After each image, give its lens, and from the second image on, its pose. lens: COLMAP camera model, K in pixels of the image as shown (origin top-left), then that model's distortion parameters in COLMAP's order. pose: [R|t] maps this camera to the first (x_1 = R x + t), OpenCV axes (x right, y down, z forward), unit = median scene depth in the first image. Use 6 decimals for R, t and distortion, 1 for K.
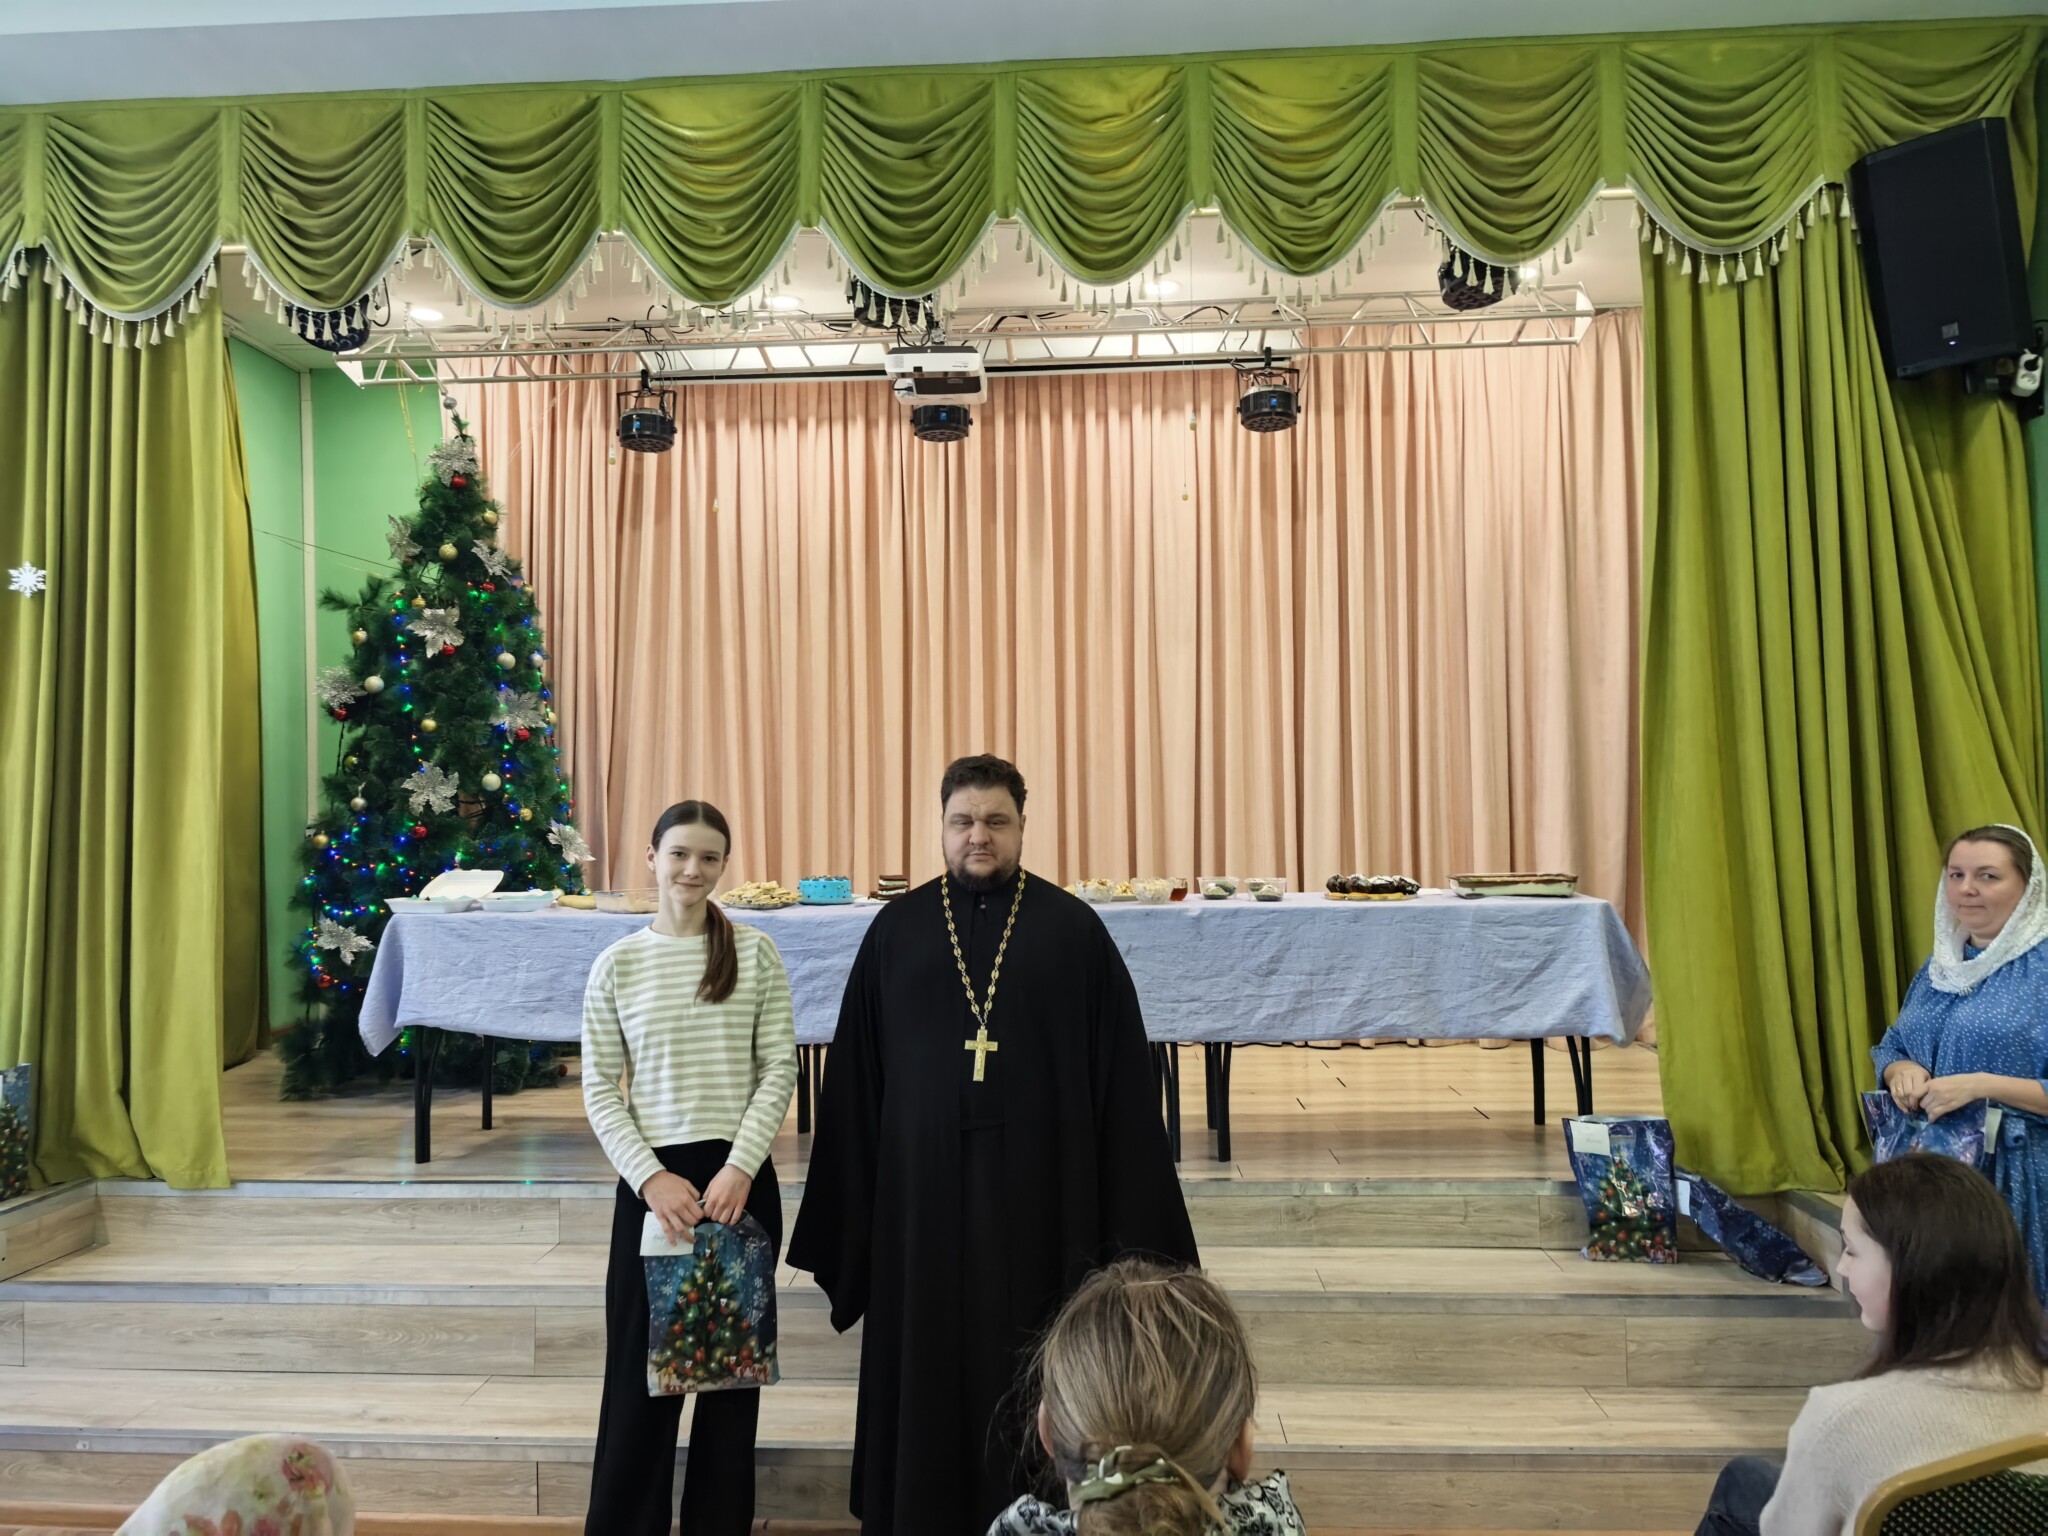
lens RADIAL K [[1566.5, 0, 1007.2], [0, 1566.5, 769.5], [0, 0, 1]] dist [0.033425, -0.041680]
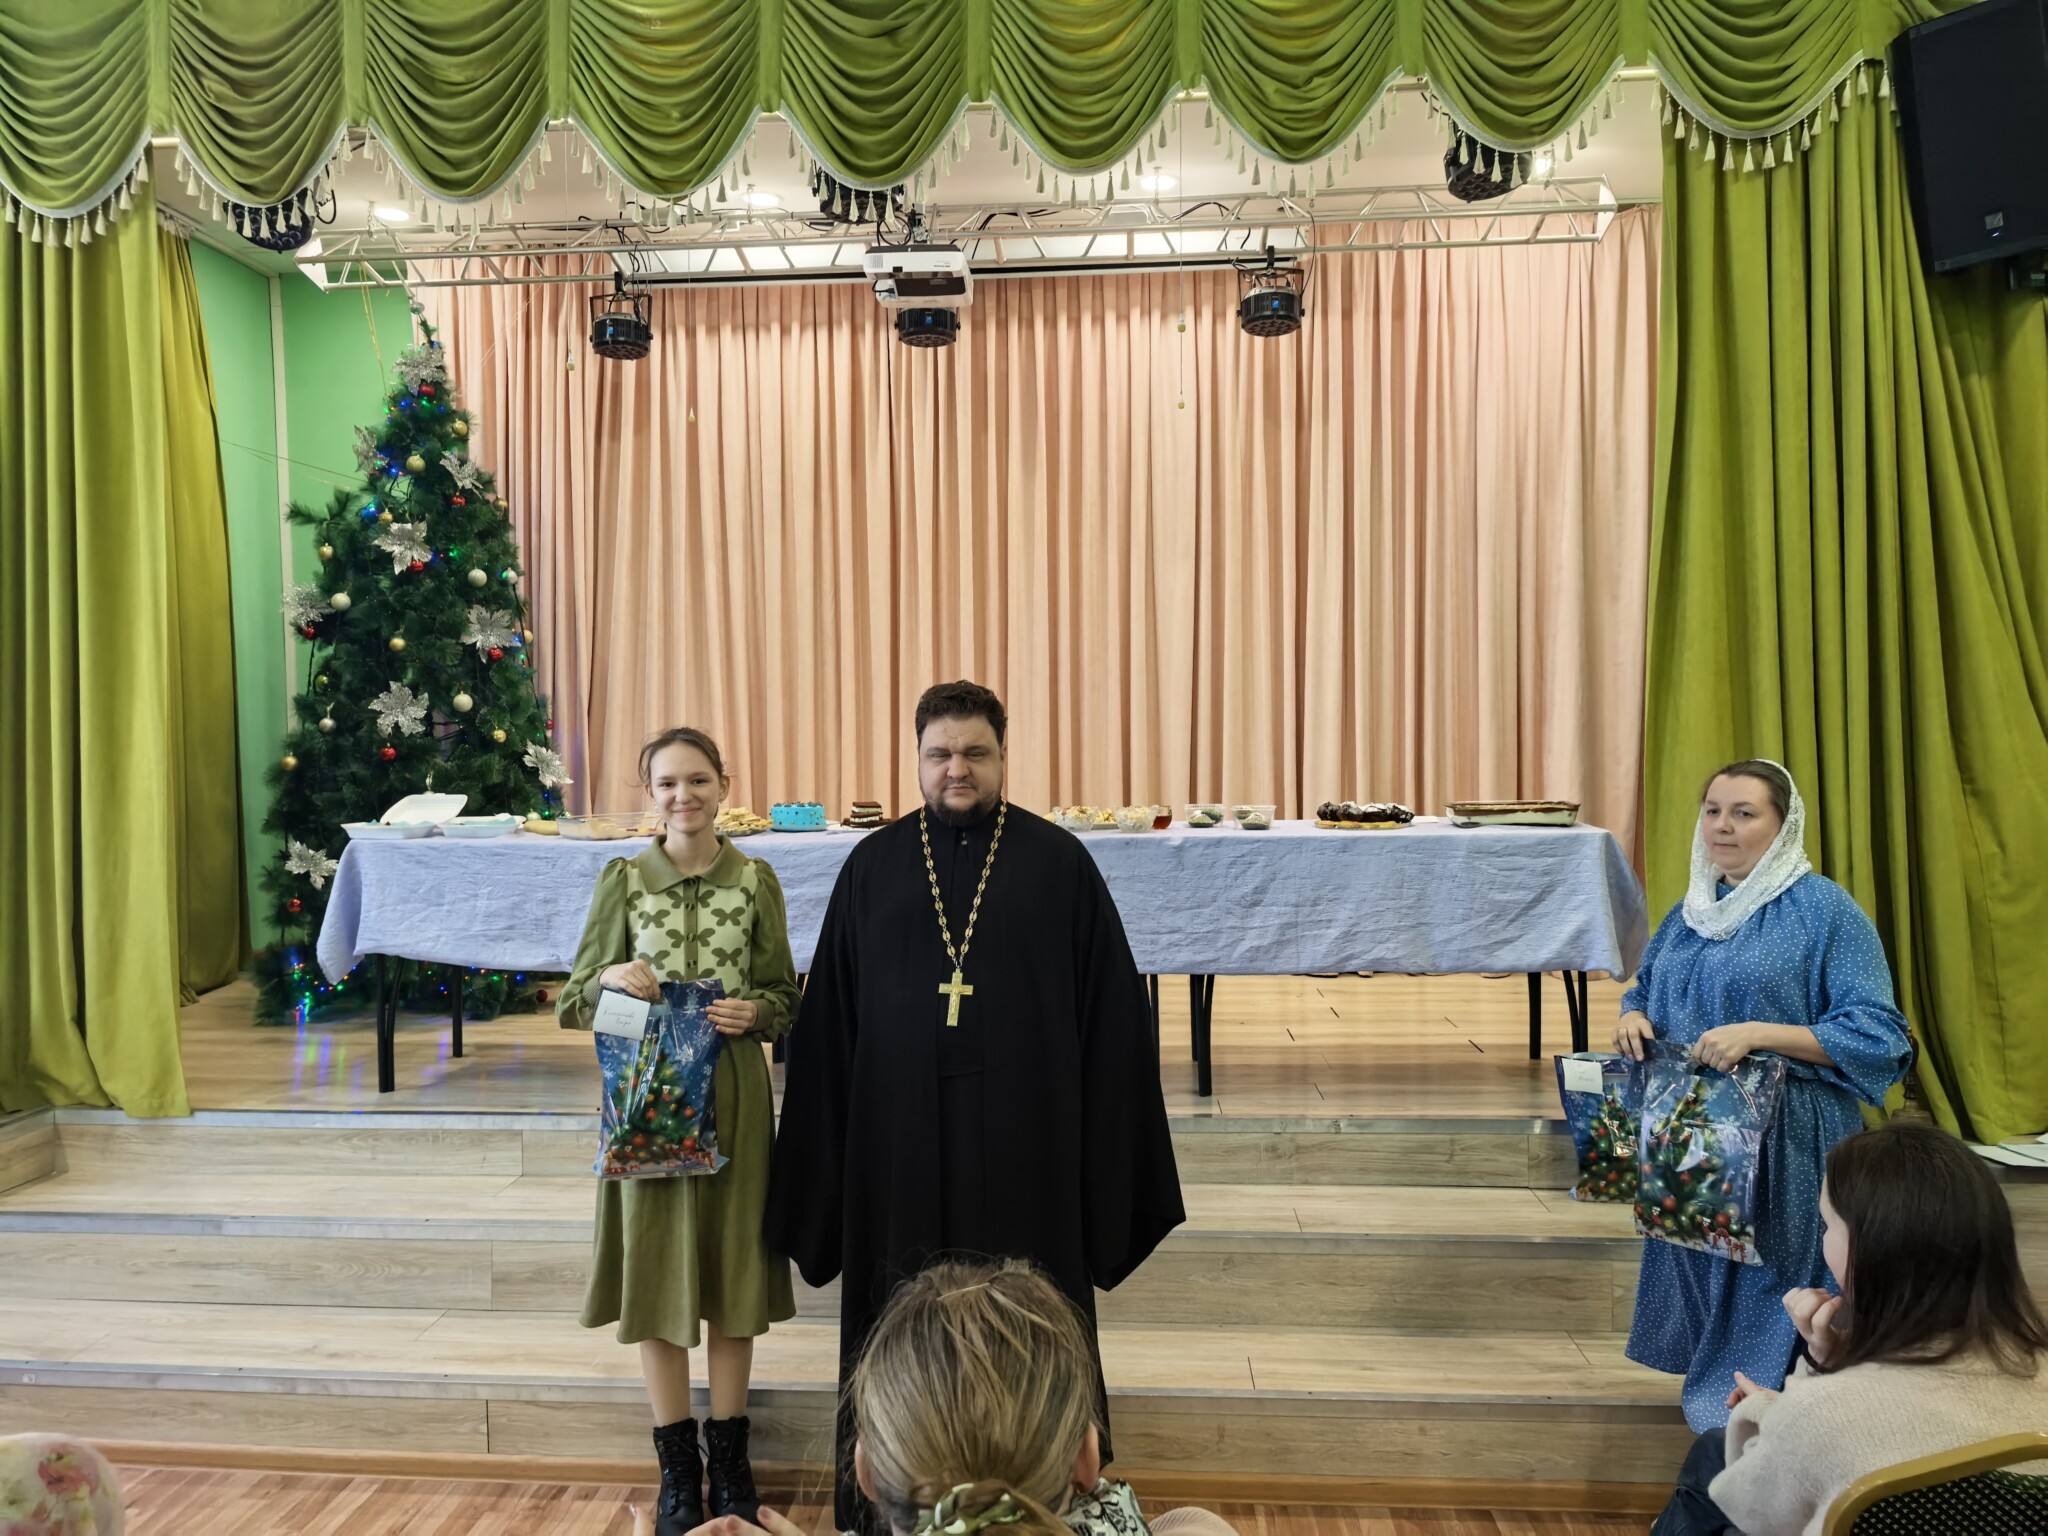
lens RADIAL K [[1572.1, 0, 1006.3], [0, 1572.1, 777.9], [0, 0, 1]] dist [0.025183, -0.025712]
pose [[0.999845, 0.003584, -0.017214, 0.026714], [-0.002621, 0.998450, 0.055600, -0.000879], [0.017387, -0.055547, 0.998305, 0.033113]]
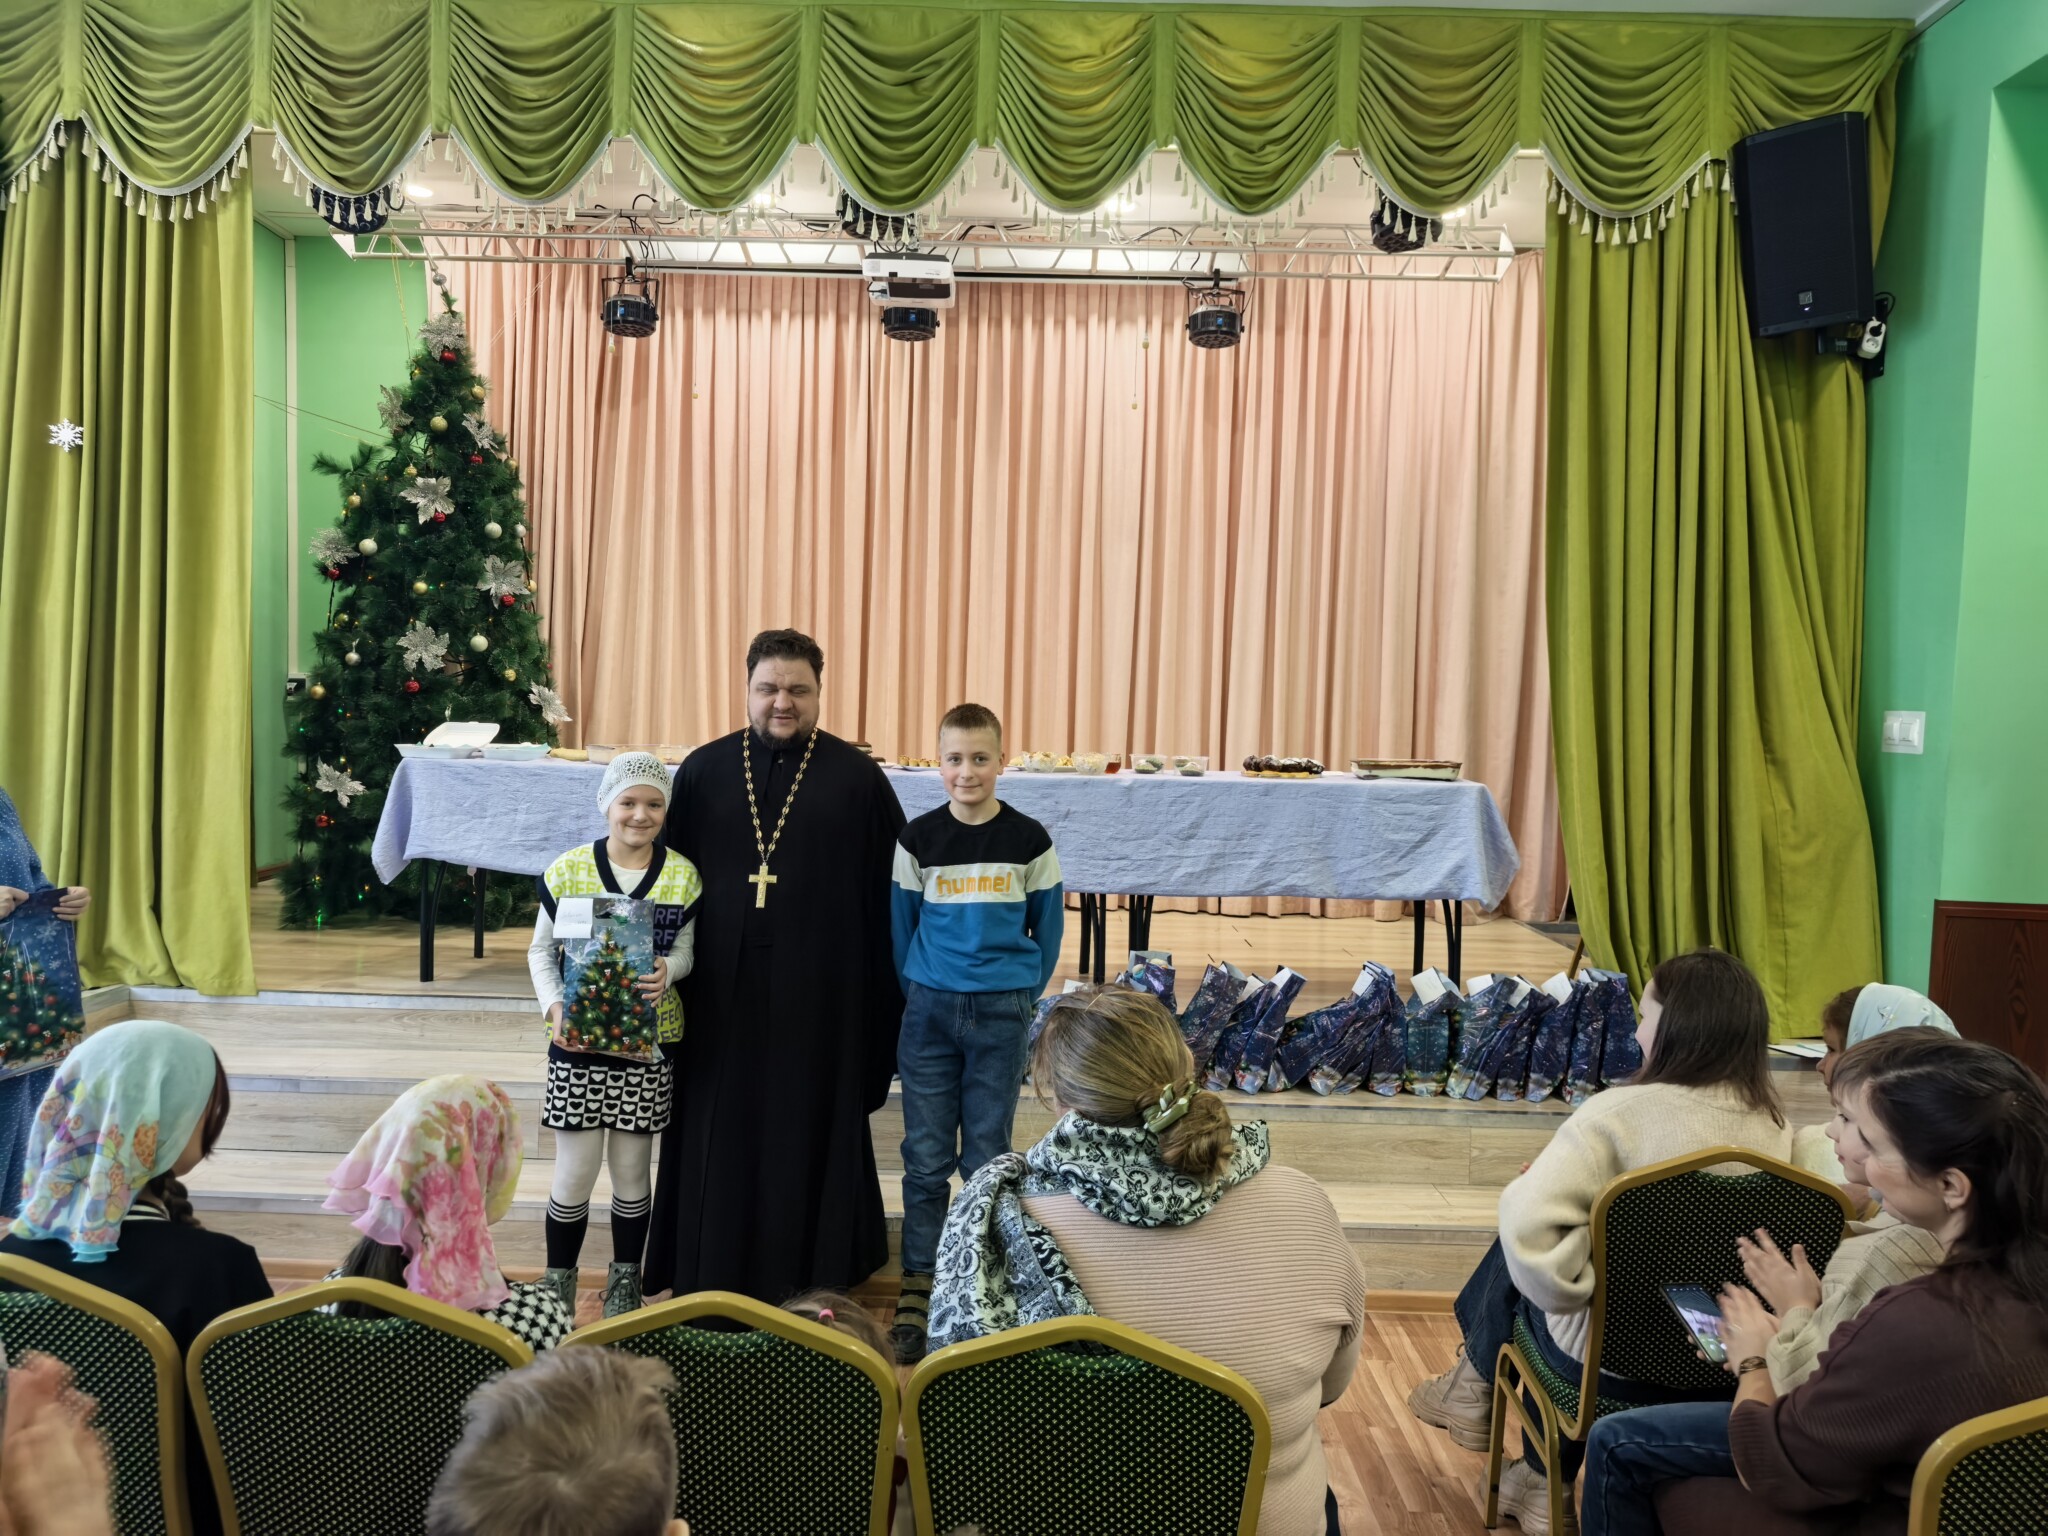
lens RADIAL K [[1594.5, 0, 1017.5], [0, 1594.5, 773.4], [0, 0, 1]] dist [0.039137, -0.064276]
pose [[0.997867, 0.037444, 0.053467, -0.018132], [-0.040987, 0.996925, 0.066785, 0.009194], [-0.050802, -0.068834, 0.996334, -0.122481]]
